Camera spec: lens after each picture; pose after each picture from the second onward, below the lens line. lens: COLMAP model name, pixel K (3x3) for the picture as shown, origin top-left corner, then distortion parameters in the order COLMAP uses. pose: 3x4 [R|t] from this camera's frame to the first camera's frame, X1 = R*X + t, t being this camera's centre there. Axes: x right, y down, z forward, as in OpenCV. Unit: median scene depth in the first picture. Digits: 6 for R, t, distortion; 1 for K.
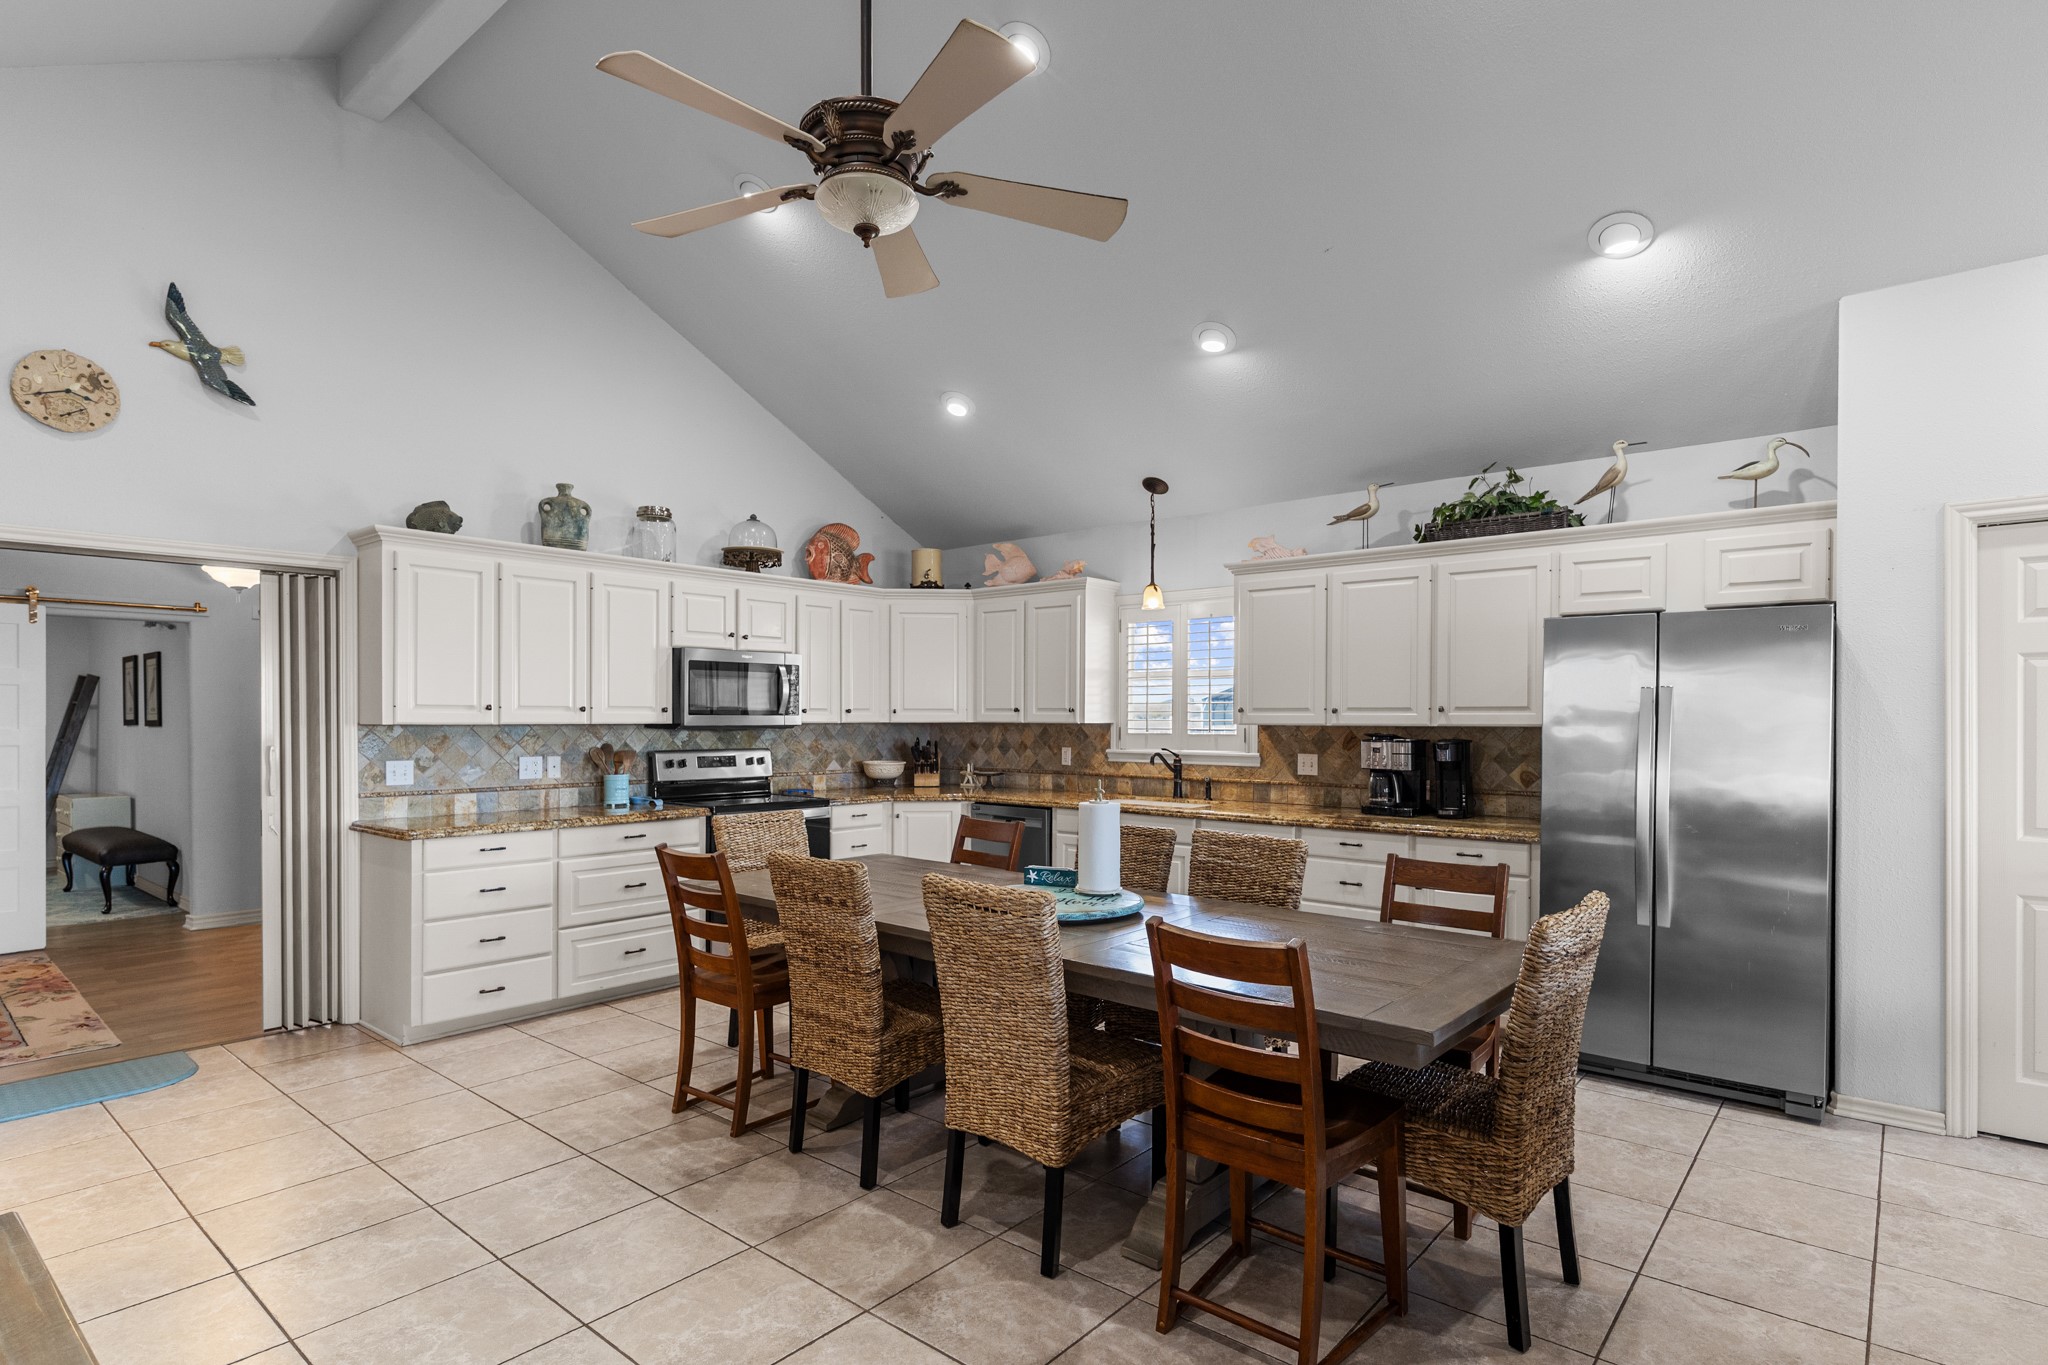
lens RADIAL K [[1057.7, 0, 1024.8], [0, 1057.7, 700.0], [0, 0, 1]] dist [0.000012, 0.000118]
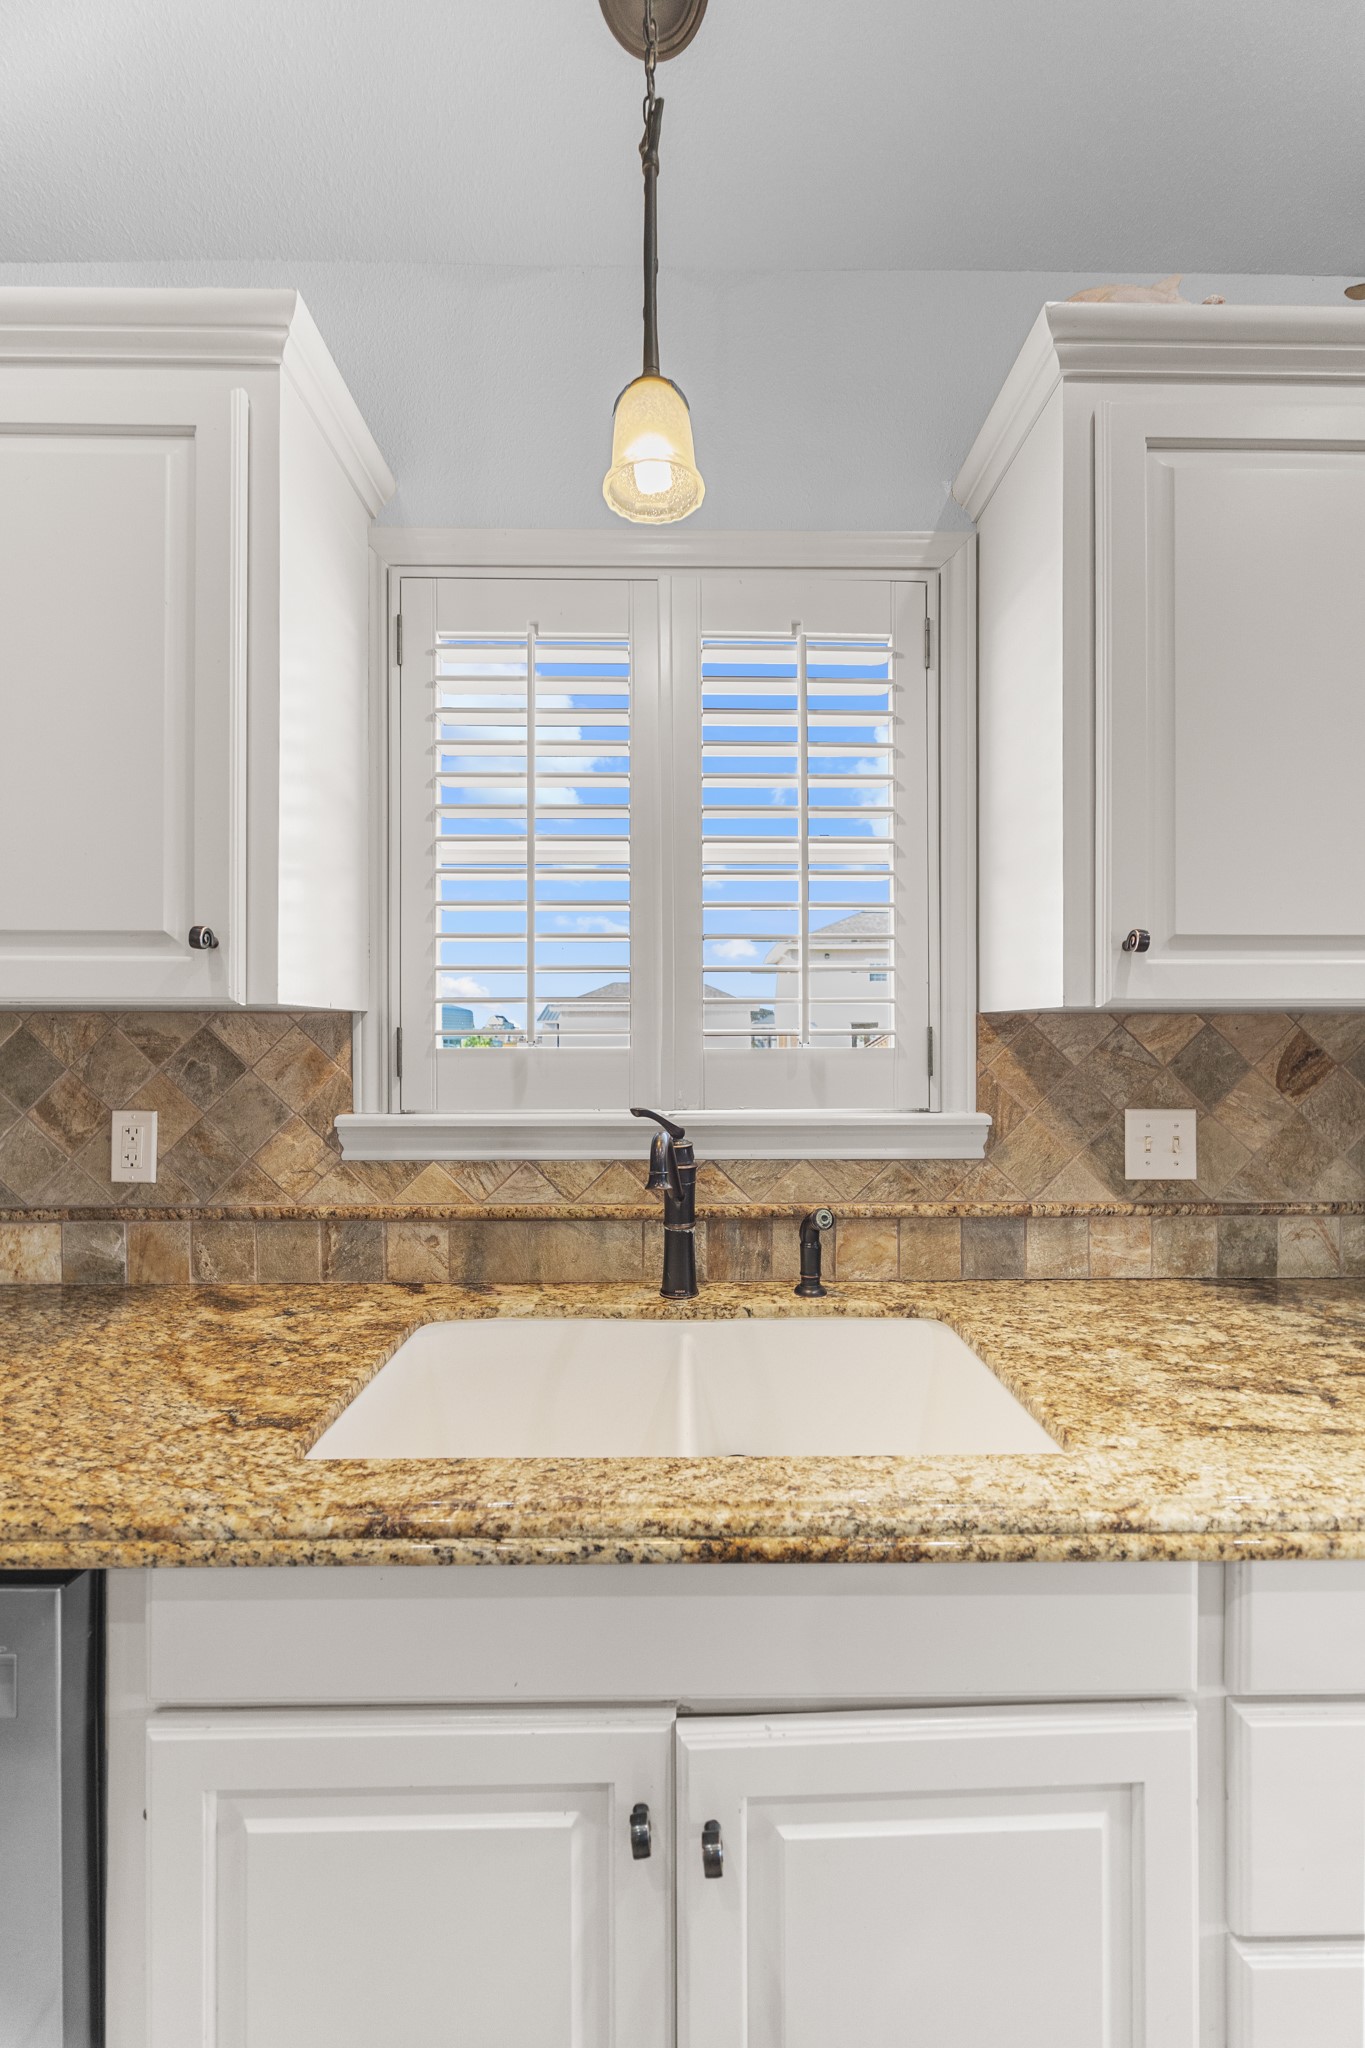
lens RADIAL K [[890.6, 0, 688.6], [0, 890.6, 1045.9], [0, 0, 1]] dist [-0.001002, 0.000336]
pose [[0.756484, -0.000433, 0.654012, 0.001097], [-0.006549, 0.999945, 0.008237, 0.031140], [-0.653979, -0.010514, 0.756439, 0.875495]]
